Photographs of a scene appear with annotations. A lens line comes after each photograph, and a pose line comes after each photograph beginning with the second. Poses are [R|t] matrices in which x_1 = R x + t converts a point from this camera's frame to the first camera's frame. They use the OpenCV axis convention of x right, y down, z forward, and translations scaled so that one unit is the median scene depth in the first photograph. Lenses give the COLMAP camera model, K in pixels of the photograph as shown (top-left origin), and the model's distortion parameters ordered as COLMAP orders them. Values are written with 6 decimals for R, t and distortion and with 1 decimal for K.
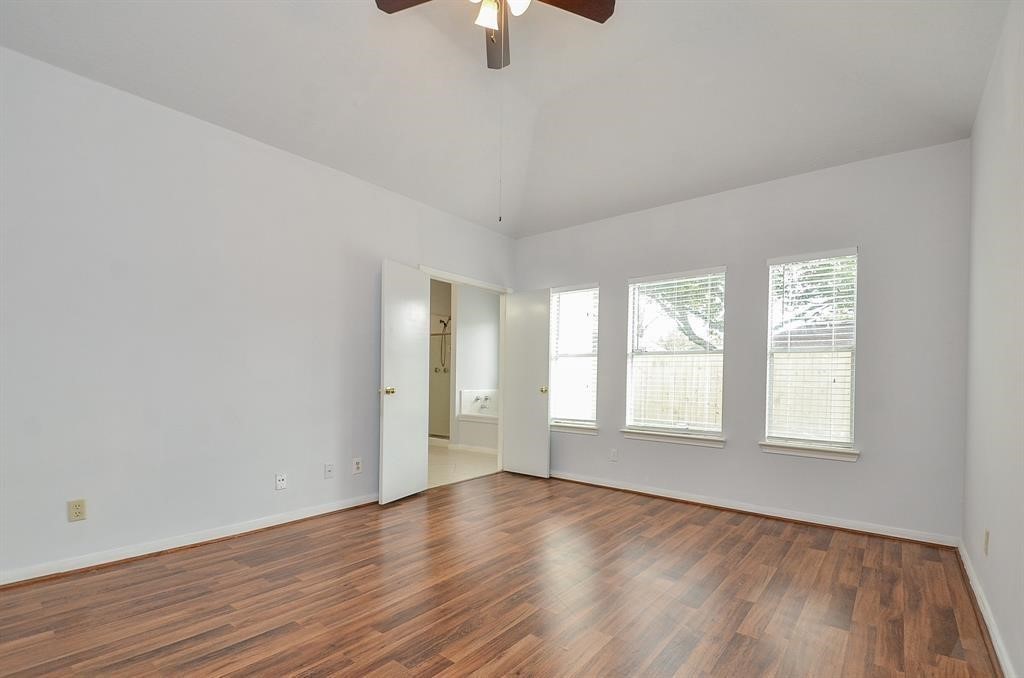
lens RADIAL K [[456.8, 0, 525.3], [0, 456.8, 381.9], [0, 0, 1]] dist [-0.002497, -0.000487]
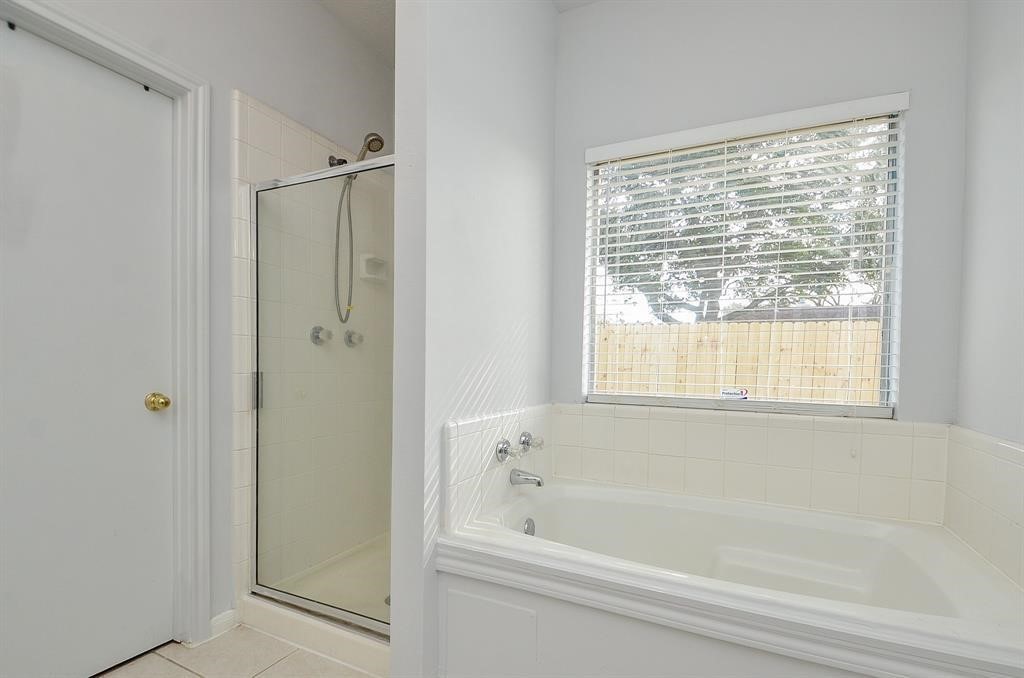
lens RADIAL K [[456.8, 0, 525.3], [0, 456.8, 381.9], [0, 0, 1]] dist [-0.002497, -0.000487]
pose [[0.973241, -0.004173, 0.229747, -0.148496], [-0.002344, 0.999603, 0.028085, -0.006219], [-0.229773, -0.027872, 0.972845, 0.763854]]
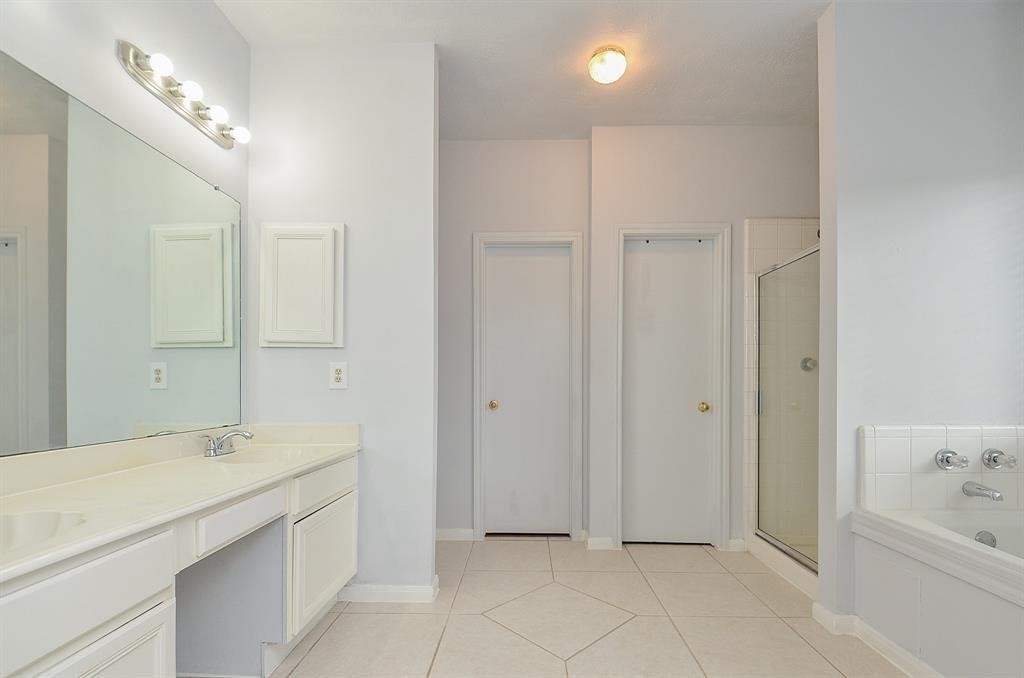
lens RADIAL K [[456.8, 0, 525.3], [0, 456.8, 381.9], [0, 0, 1]] dist [-0.002497, -0.000487]
pose [[0.612304, -0.019554, -0.790381, -0.042411], [-0.001950, 0.999654, -0.026242, -0.001150], [0.790620, 0.017609, 0.612053, 0.638601]]
